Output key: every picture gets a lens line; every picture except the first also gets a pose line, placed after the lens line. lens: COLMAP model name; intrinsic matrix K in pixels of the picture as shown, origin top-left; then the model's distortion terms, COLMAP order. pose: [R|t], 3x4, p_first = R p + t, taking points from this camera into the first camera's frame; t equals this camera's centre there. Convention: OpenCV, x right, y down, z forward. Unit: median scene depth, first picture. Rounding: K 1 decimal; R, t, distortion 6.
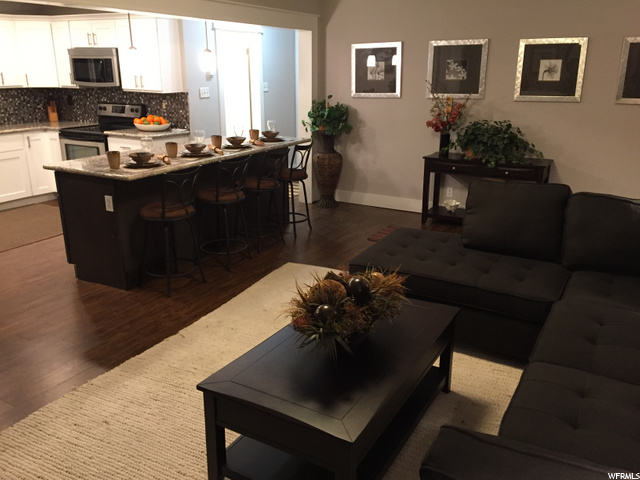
lens RADIAL K [[546.2, 0, 323.8], [0, 546.2, 238.1], [0, 0, 1]] dist [0.074217, -0.106377]
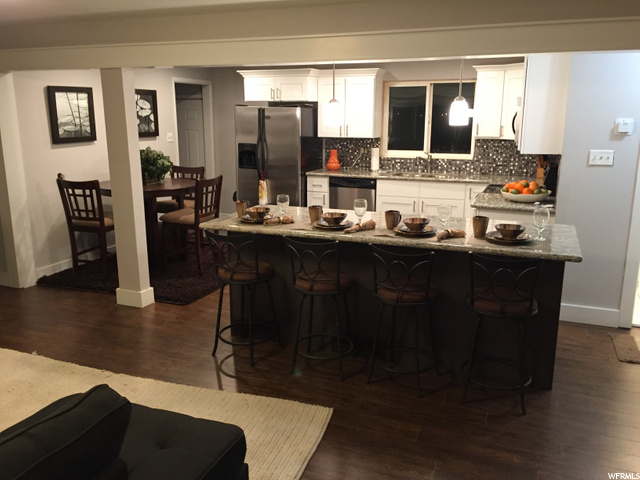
lens RADIAL K [[546.2, 0, 324.0], [0, 546.2, 239.1], [0, 0, 1]] dist [0.074217, -0.106377]
pose [[0.130970, 0.221944, -0.966223, 0.543352], [-0.294796, 0.939252, 0.175789, -0.268413], [0.946542, 0.261816, 0.188442, 0.826372]]
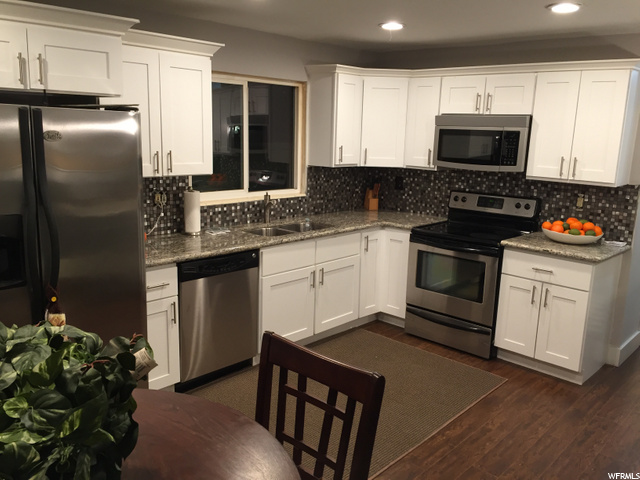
lens RADIAL K [[546.2, 0, 319.3], [0, 546.2, 235.1], [0, 0, 1]] dist [0.074217, -0.106377]
pose [[0.969816, 0.069514, -0.233718, -0.599760], [-0.095579, 0.990172, -0.102099, -0.150402], [0.224324, 0.121356, 0.966929, 0.438330]]
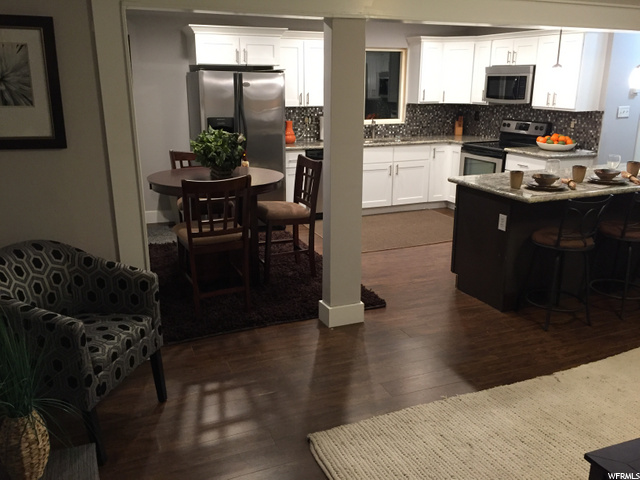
lens RADIAL K [[546.2, 0, 319.9], [0, 546.2, 238.6], [0, 0, 1]] dist [0.074217, -0.106377]
pose [[0.782232, 0.169295, -0.599543, -0.041475], [-0.183260, 0.982319, 0.038278, -0.010002], [0.595423, 0.079930, 0.799427, 0.012268]]
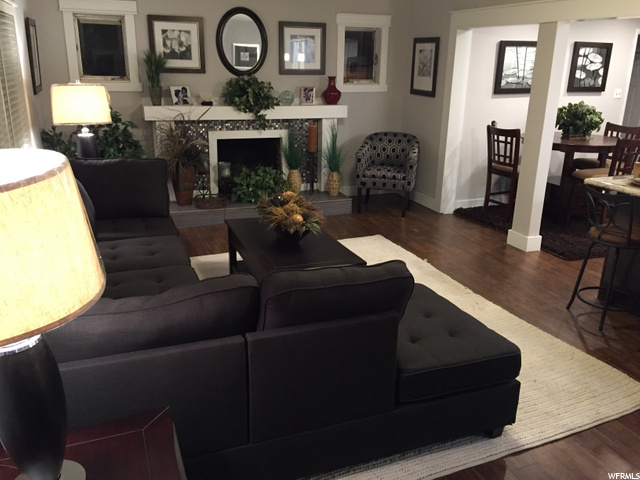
lens RADIAL K [[546.2, 0, 319.2], [0, 546.2, 240.3], [0, 0, 1]] dist [0.074217, -0.106377]
pose [[-0.637205, 0.224782, -0.737186, 0.606568], [-0.246090, 0.847105, 0.471013, -0.304479], [0.730349, 0.481546, -0.484463, 0.953794]]
